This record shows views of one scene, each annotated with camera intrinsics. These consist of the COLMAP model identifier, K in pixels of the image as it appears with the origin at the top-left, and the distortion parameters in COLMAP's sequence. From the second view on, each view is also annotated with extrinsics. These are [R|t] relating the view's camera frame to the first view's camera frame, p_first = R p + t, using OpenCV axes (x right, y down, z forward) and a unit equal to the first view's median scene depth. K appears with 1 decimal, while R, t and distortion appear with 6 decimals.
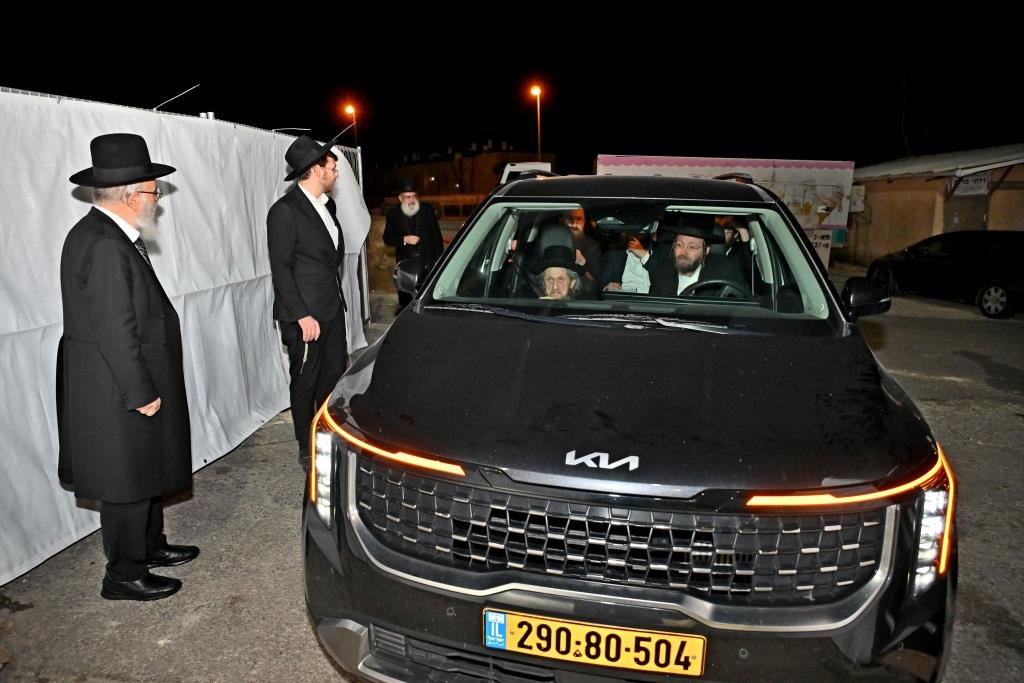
lens RADIAL K [[675.9, 0, 512.0], [0, 675.9, 341.5], [0, 0, 1]] dist [0.006360, -0.000430]
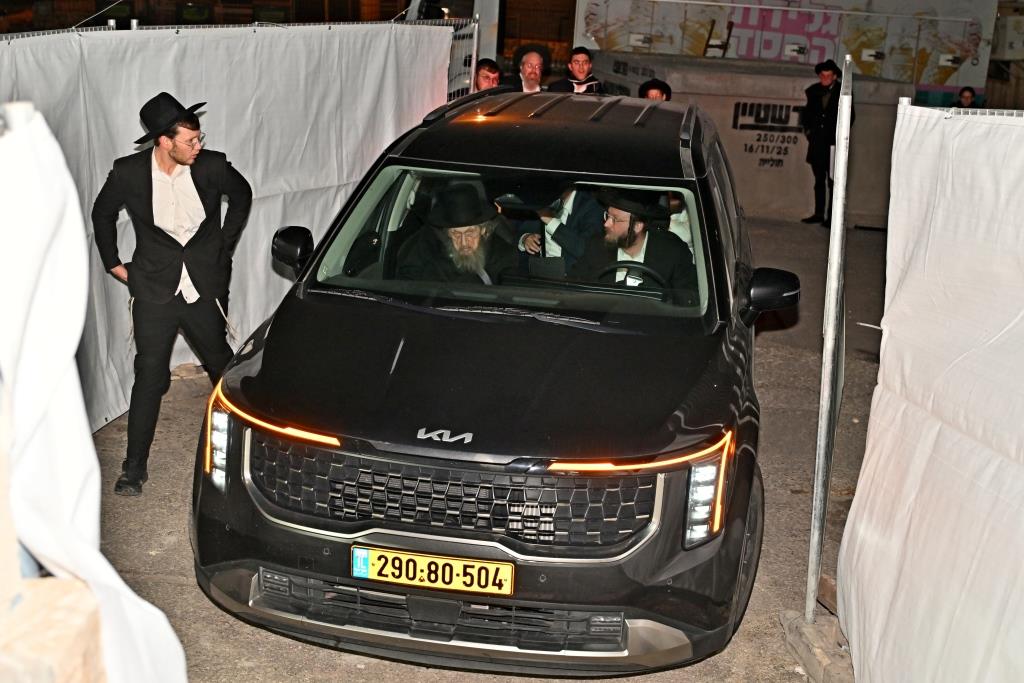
lens RADIAL K [[1360.9, 0, 512.0], [0, 1360.9, 341.5], [0, 0, 1]] dist [-0.005486, 0.004173]
pose [[0.999207, 0.025766, 0.030361, 0.178346], [-0.027330, 0.998259, 0.052261, -0.146925], [-0.028961, -0.053050, 0.998172, -1.622603]]
